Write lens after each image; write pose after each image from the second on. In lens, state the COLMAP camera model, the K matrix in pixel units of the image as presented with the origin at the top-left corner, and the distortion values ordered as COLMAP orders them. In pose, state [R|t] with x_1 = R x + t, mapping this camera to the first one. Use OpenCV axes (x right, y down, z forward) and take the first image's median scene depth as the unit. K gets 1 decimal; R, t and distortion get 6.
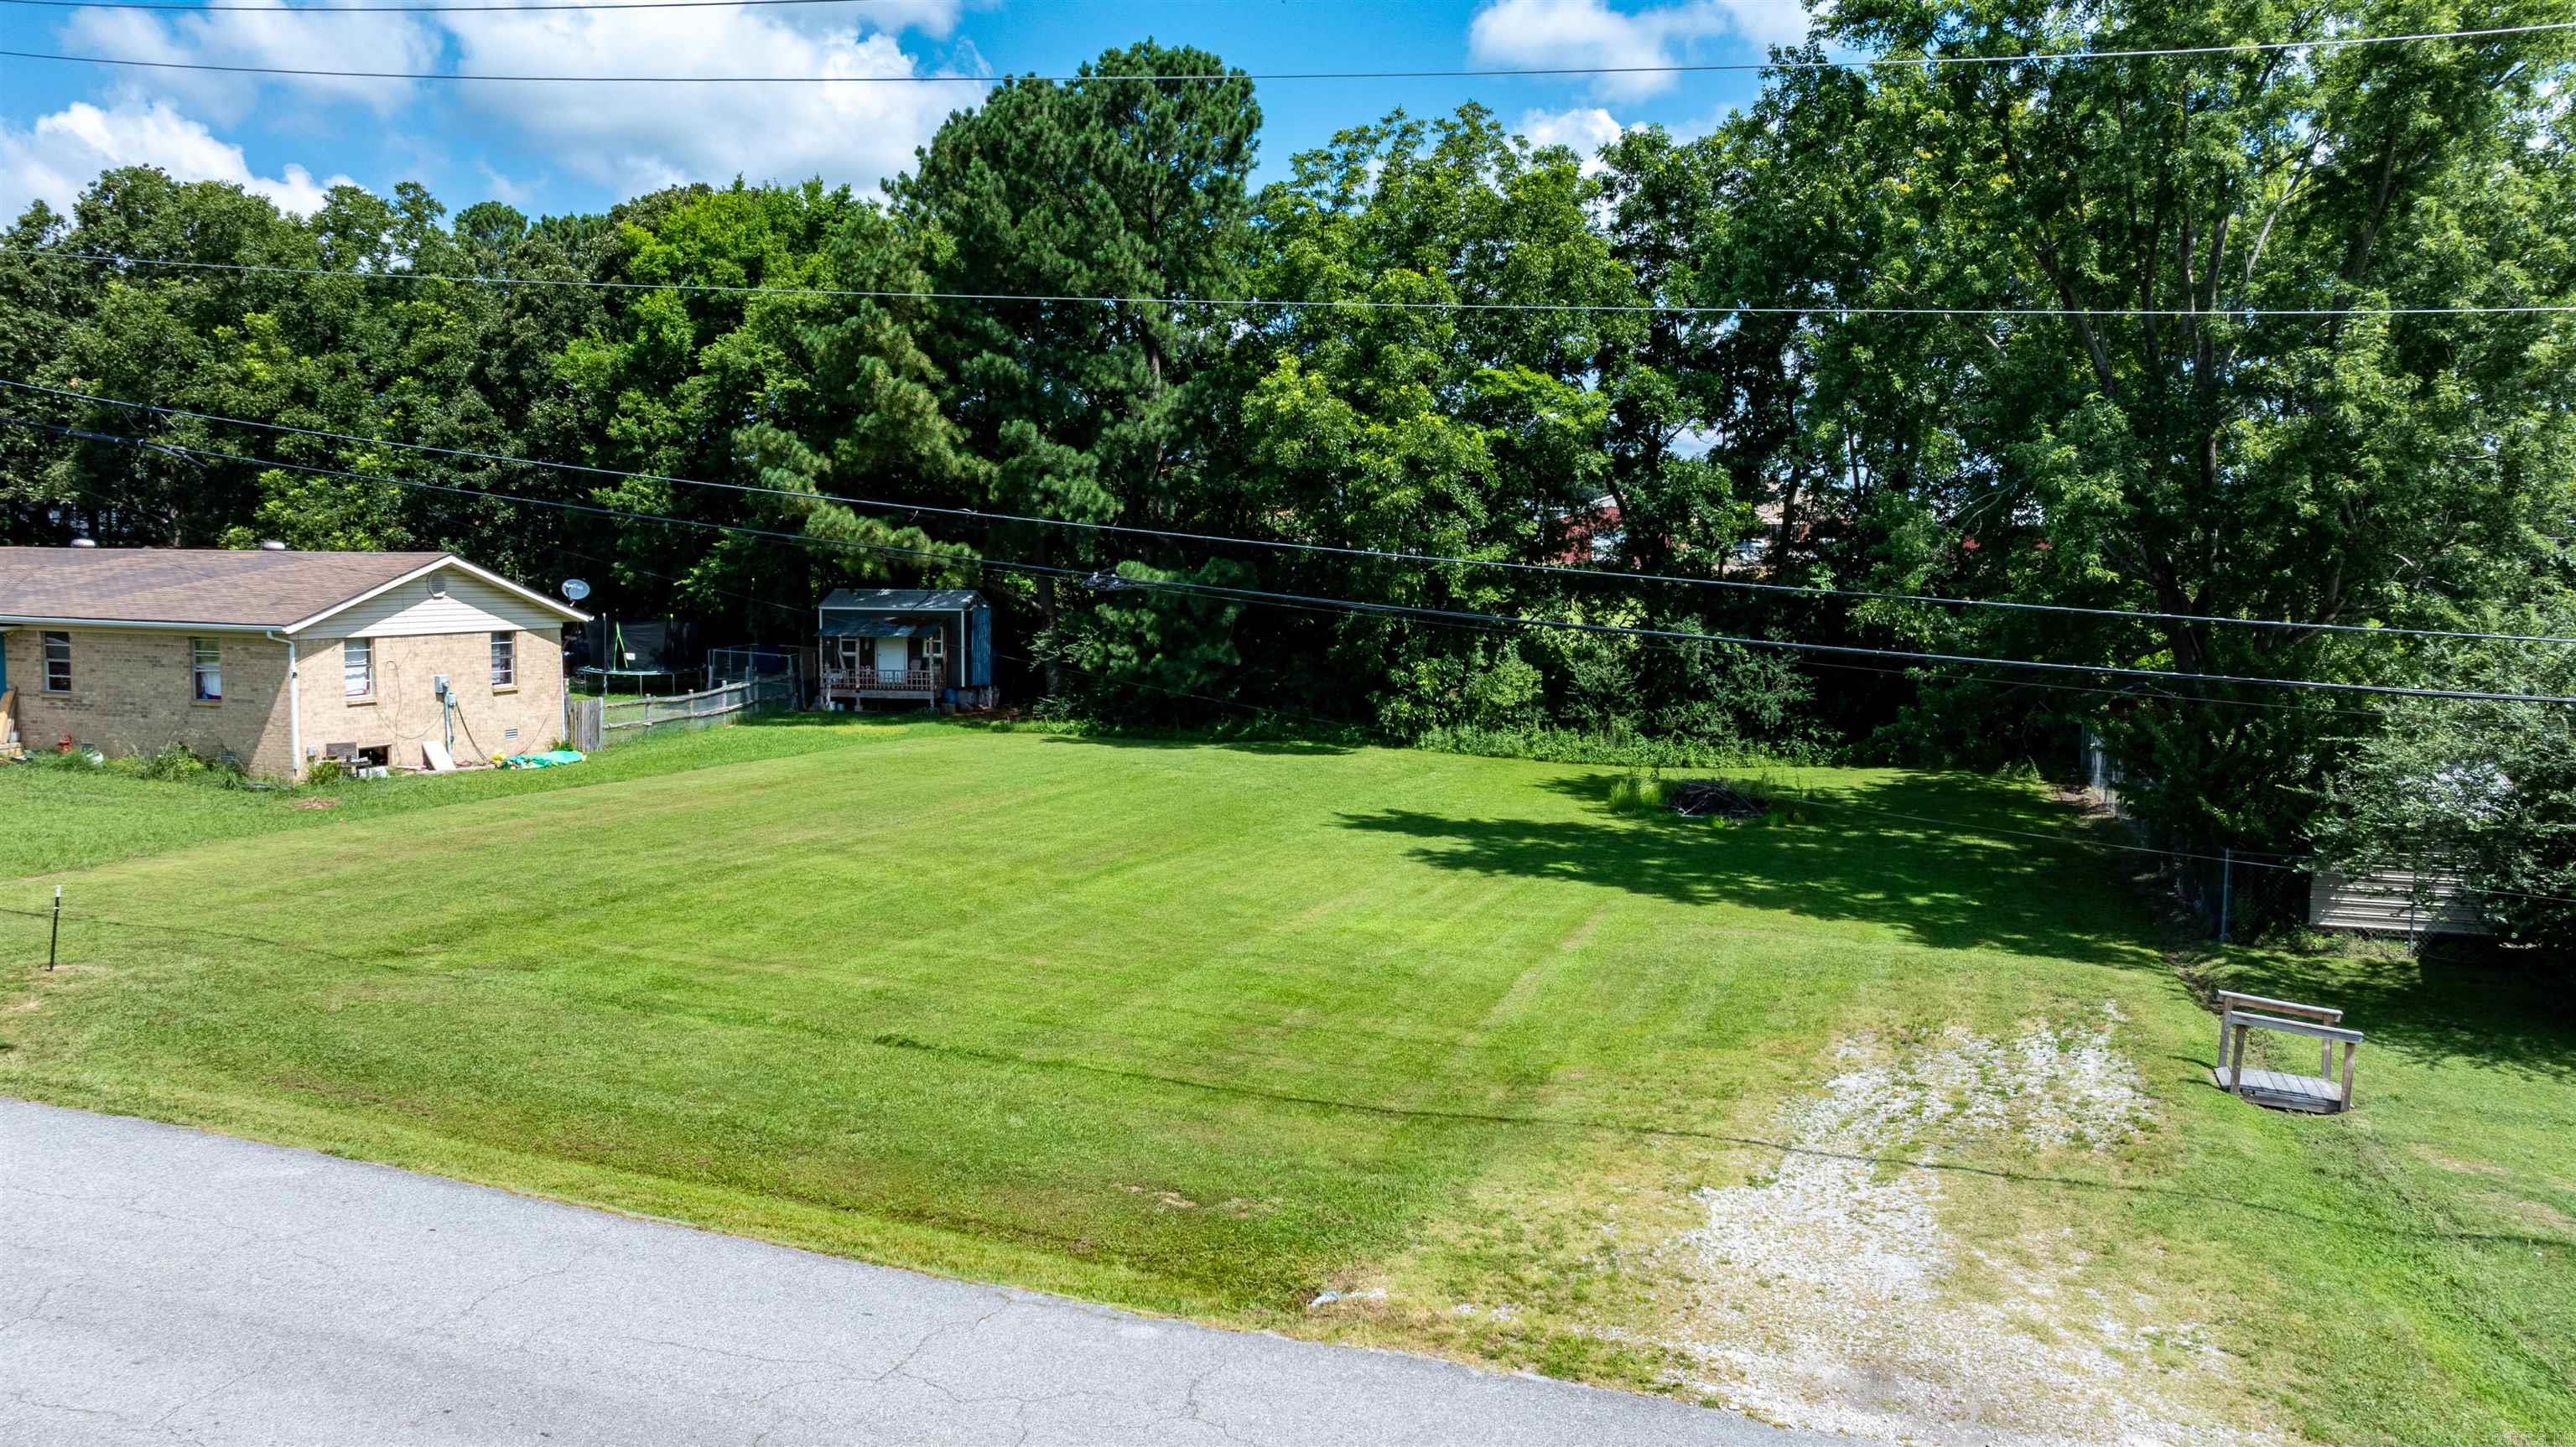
lens RADIAL K [[1889.2, 0, 1297.1], [0, 1889.2, 723.5], [0, 0, 1]] dist [-0.003207, 0.002515]
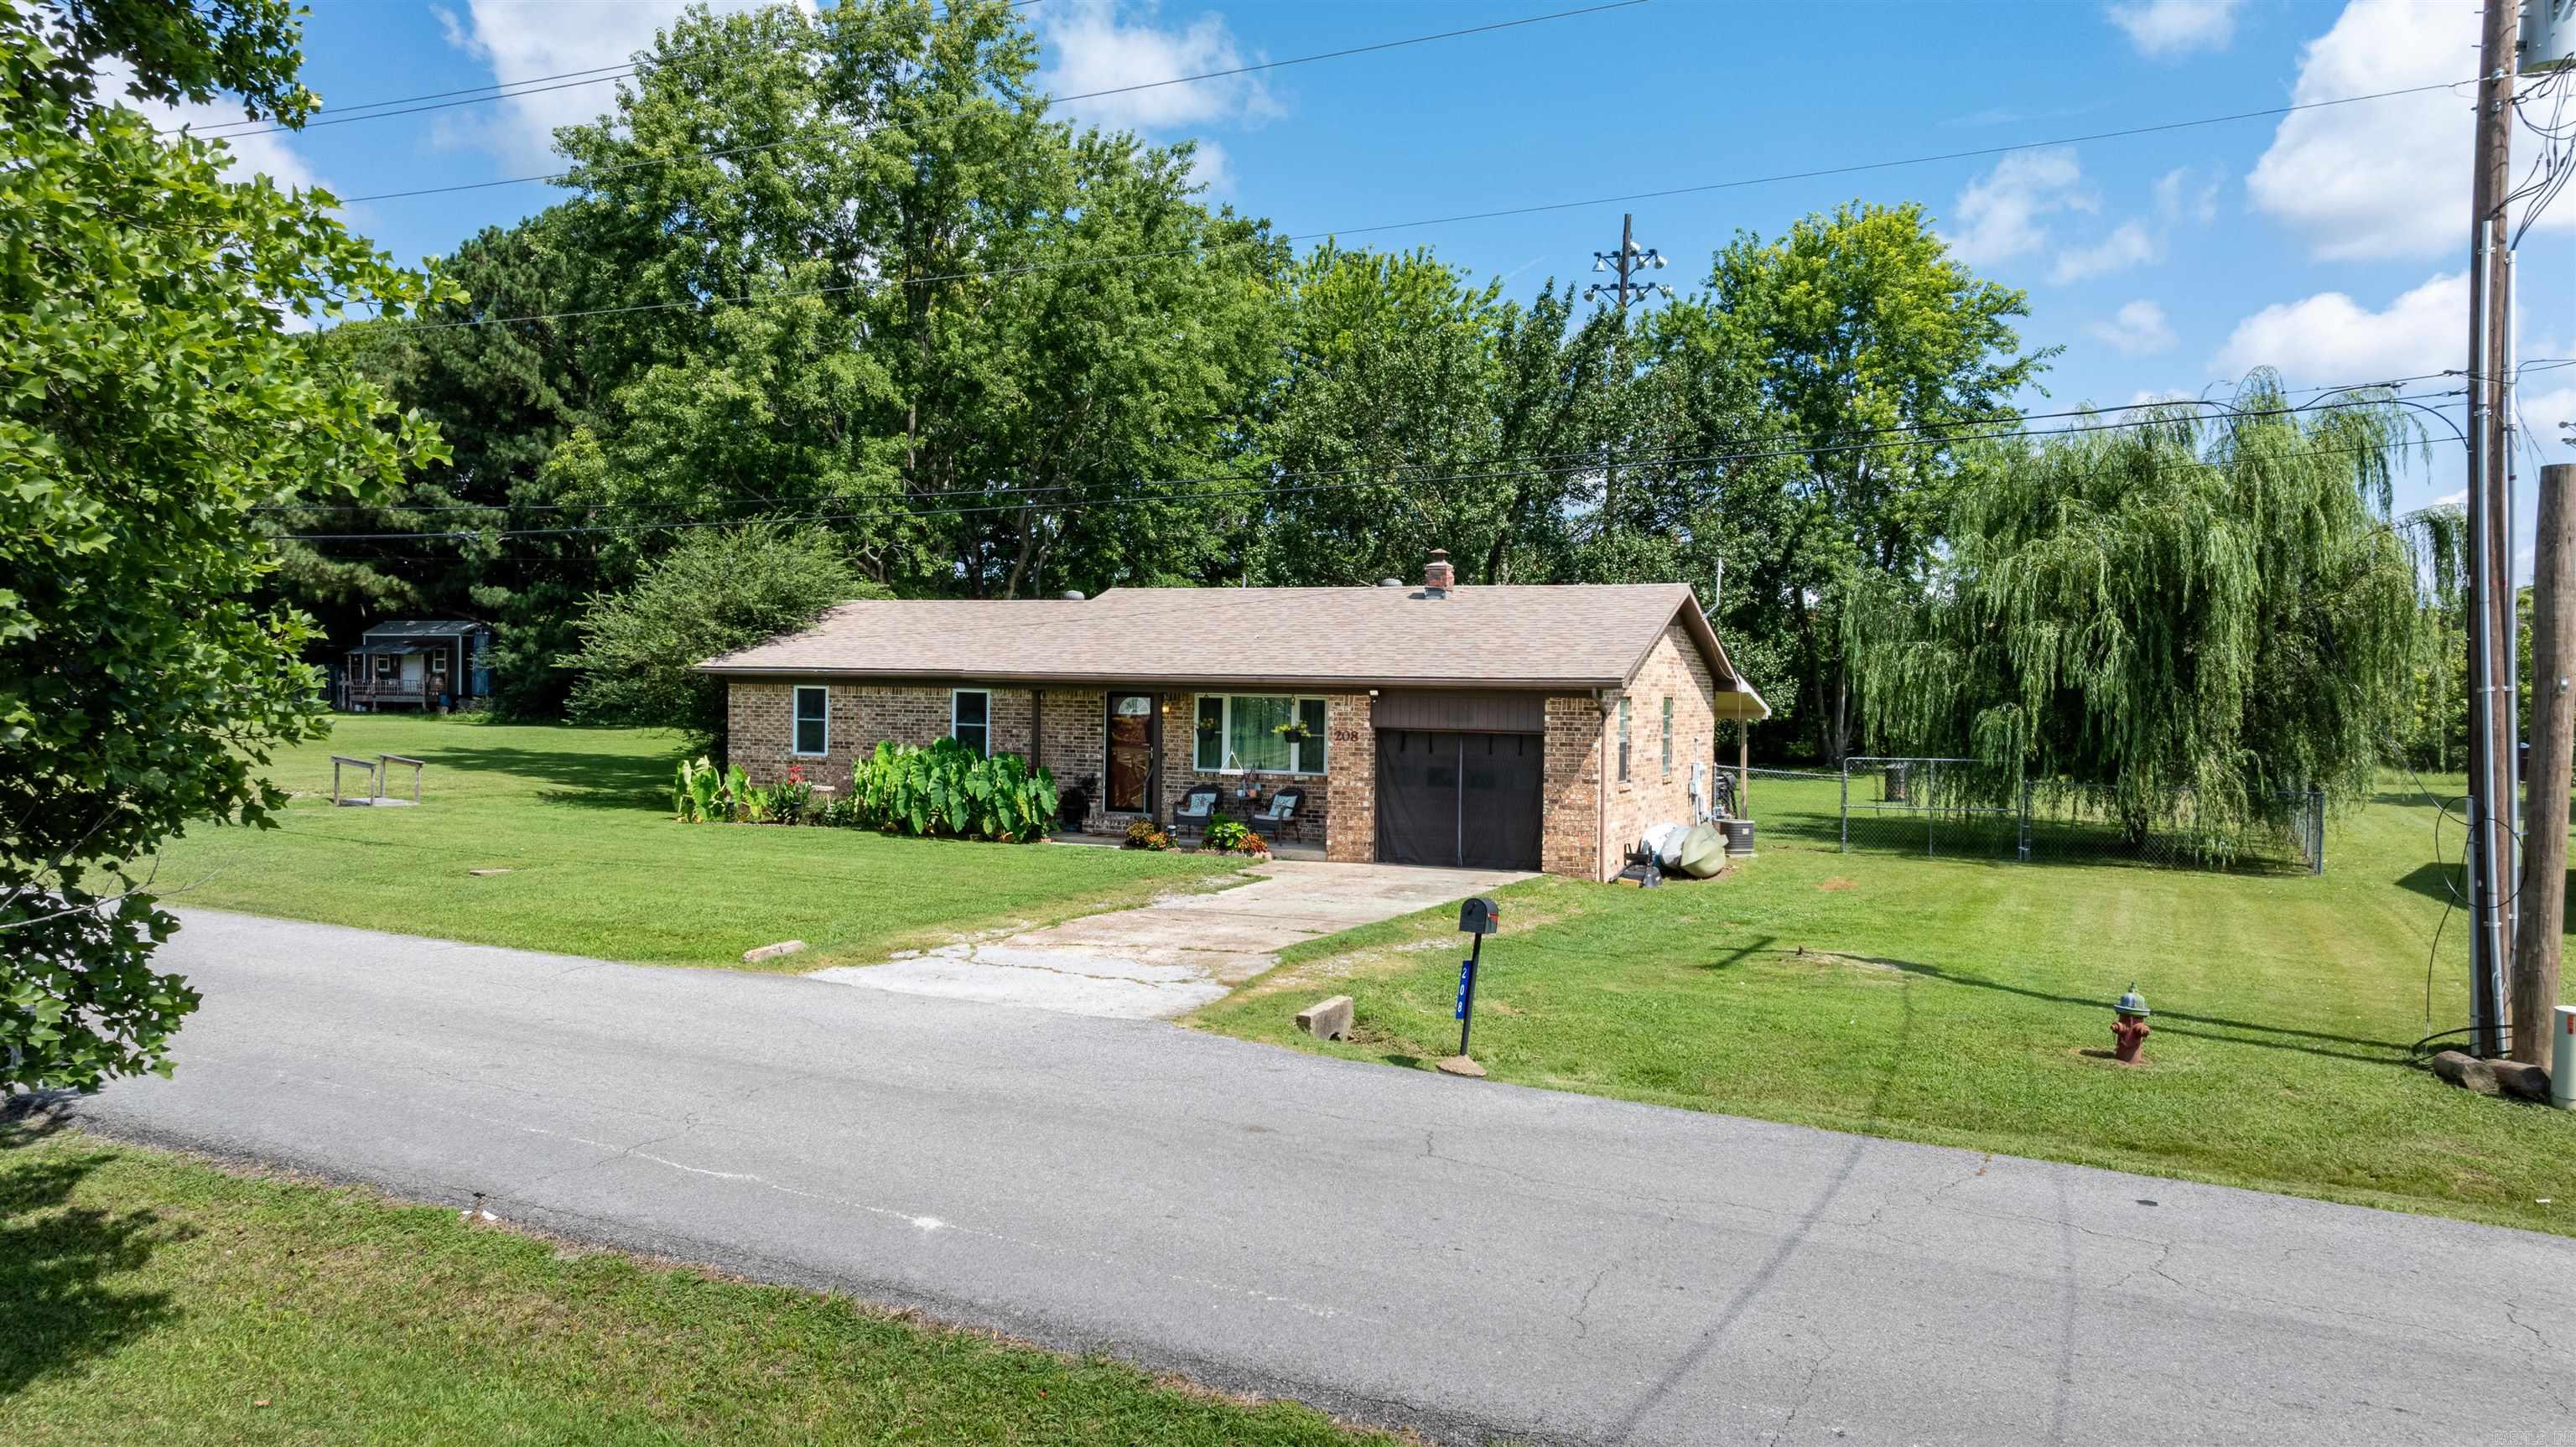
lens RADIAL K [[1821.9, 0, 1288.0], [0, 1821.9, 723.5], [0, 0, 1]] dist [0.024060, 0.001549]
pose [[0.994326, 0.004215, -0.106294, 0.584503], [-0.010870, 0.998011, -0.062104, 0.081452], [0.105821, 0.062907, 0.992393, -0.206924]]
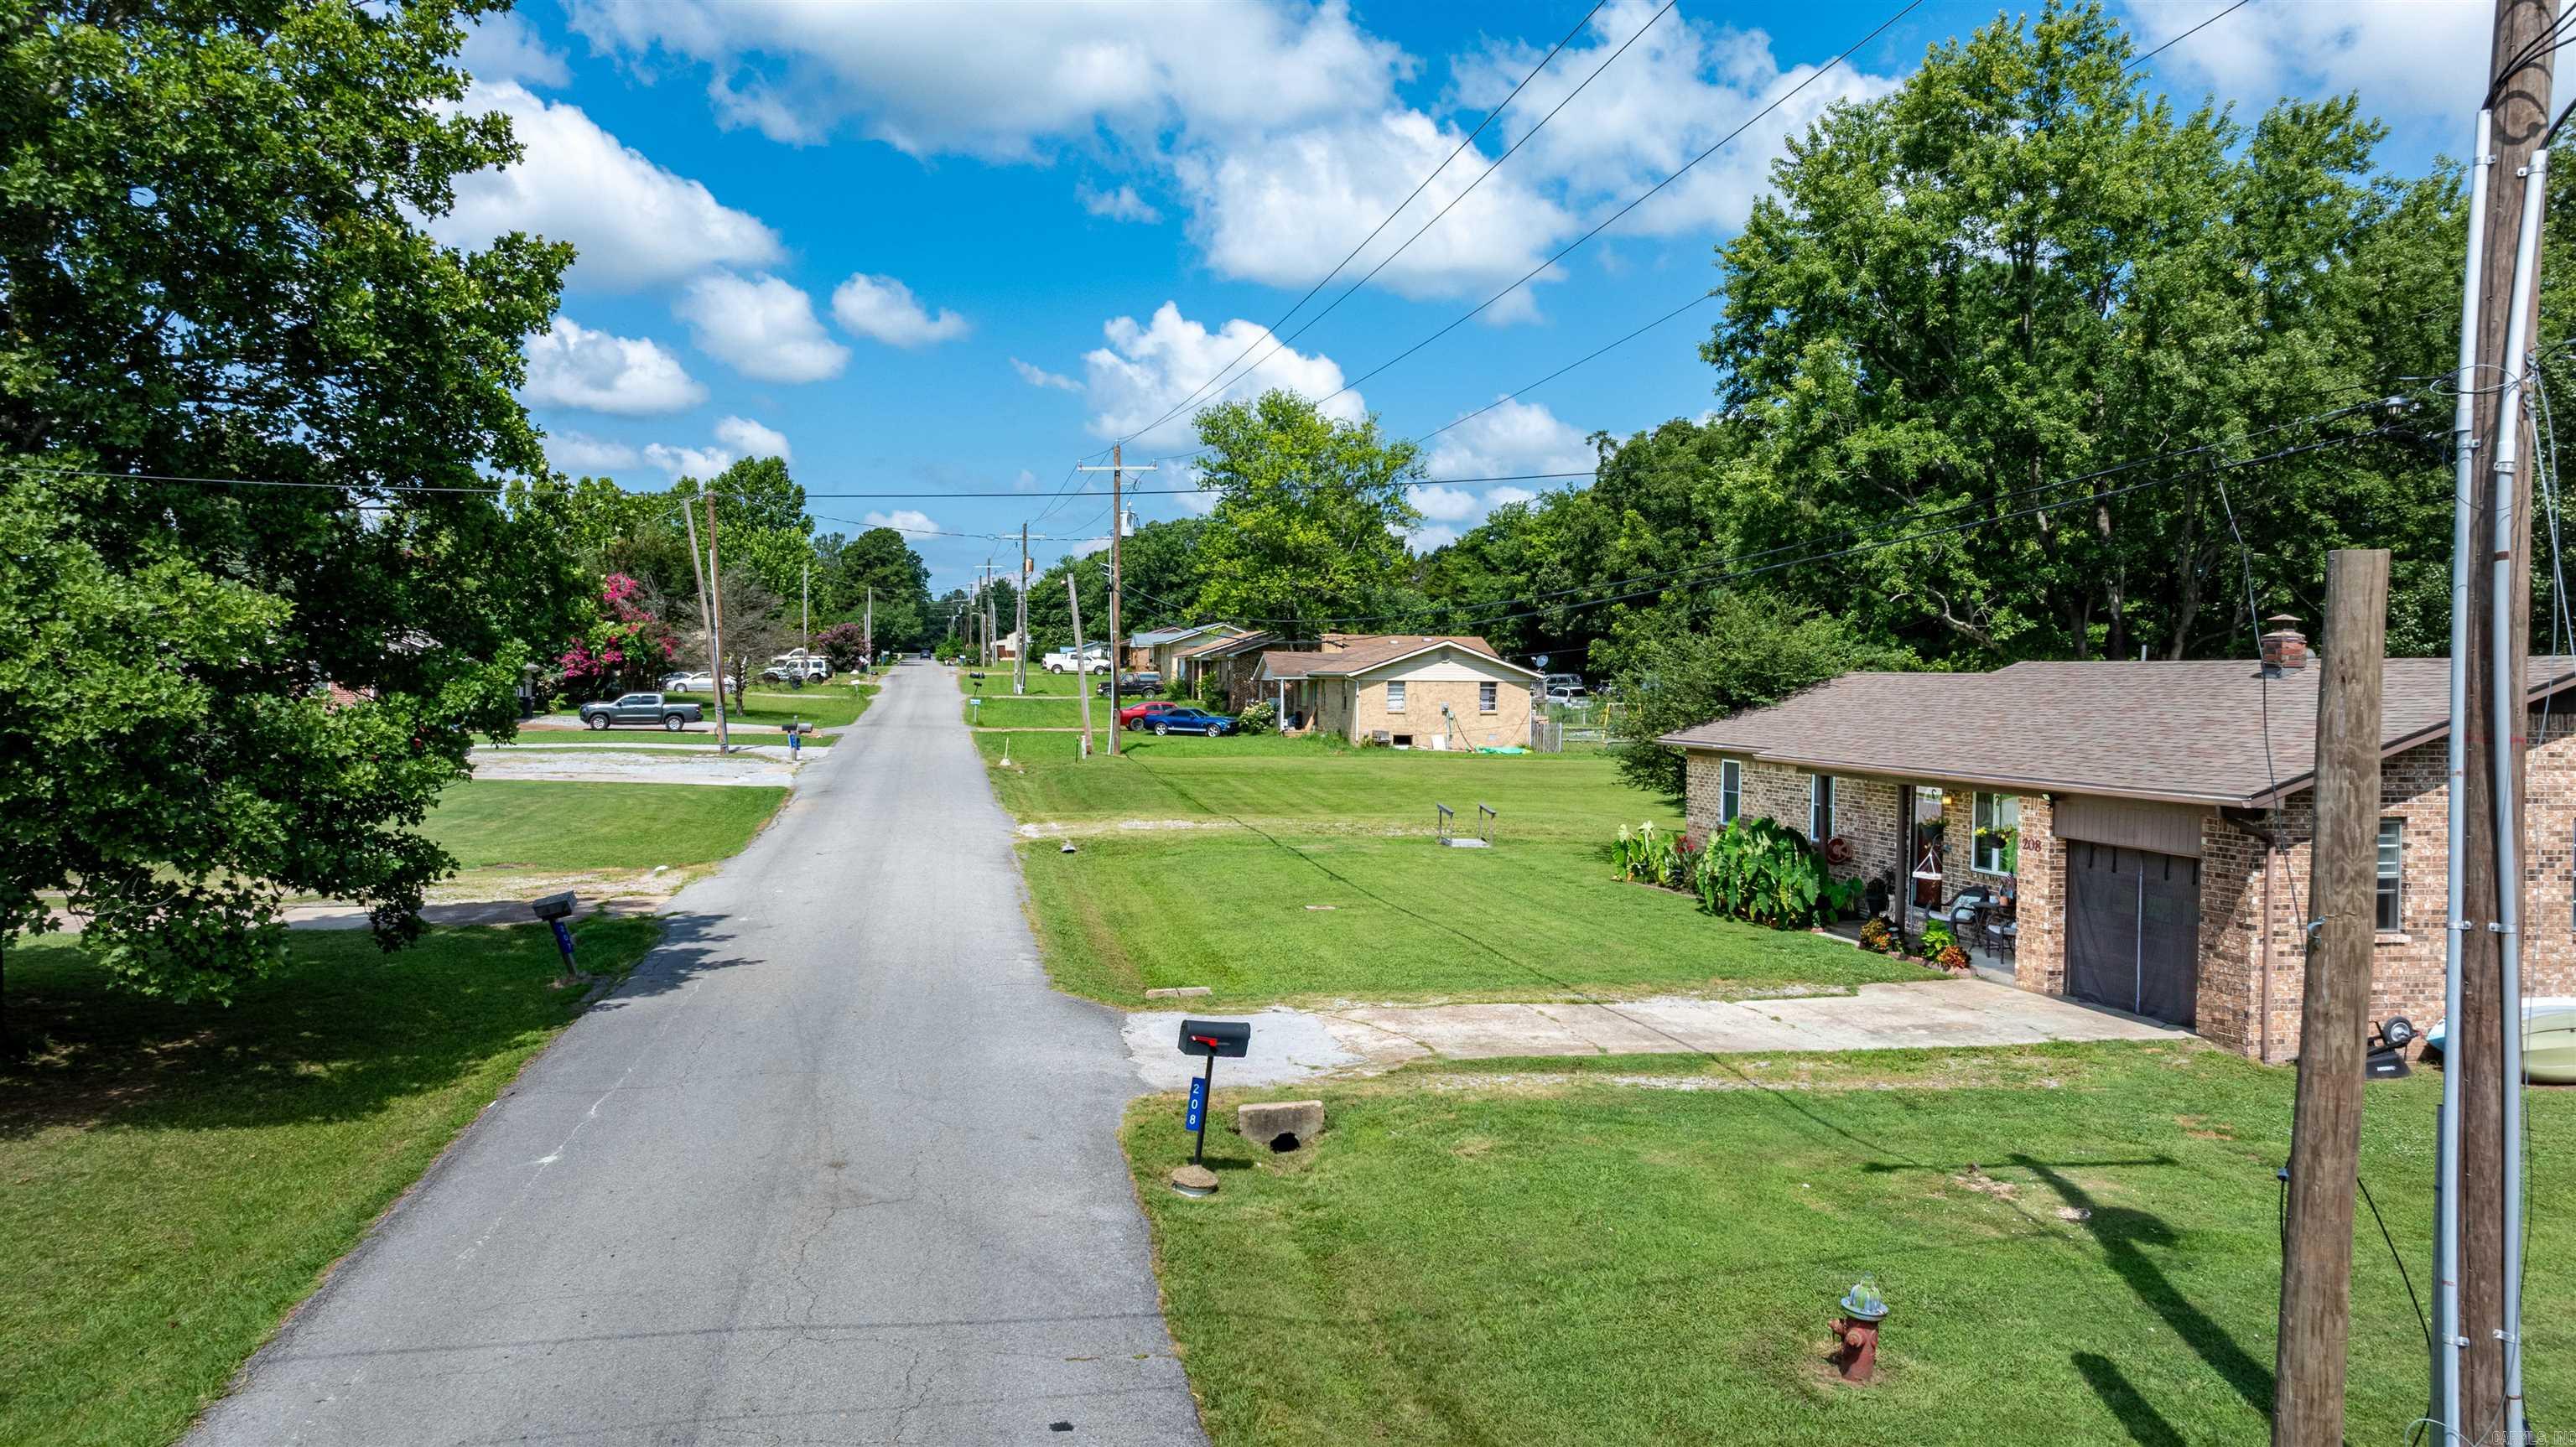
lens RADIAL K [[1833.1, 0, 1288.0], [0, 1833.1, 723.5], [0, 0, 1]] dist [-0.030969, 0.043414]
pose [[0.509878, 0.016766, -0.860083, 0.845008], [-0.081668, 0.996238, -0.028994, 0.049956], [0.856361, 0.085025, 0.509329, -0.073214]]
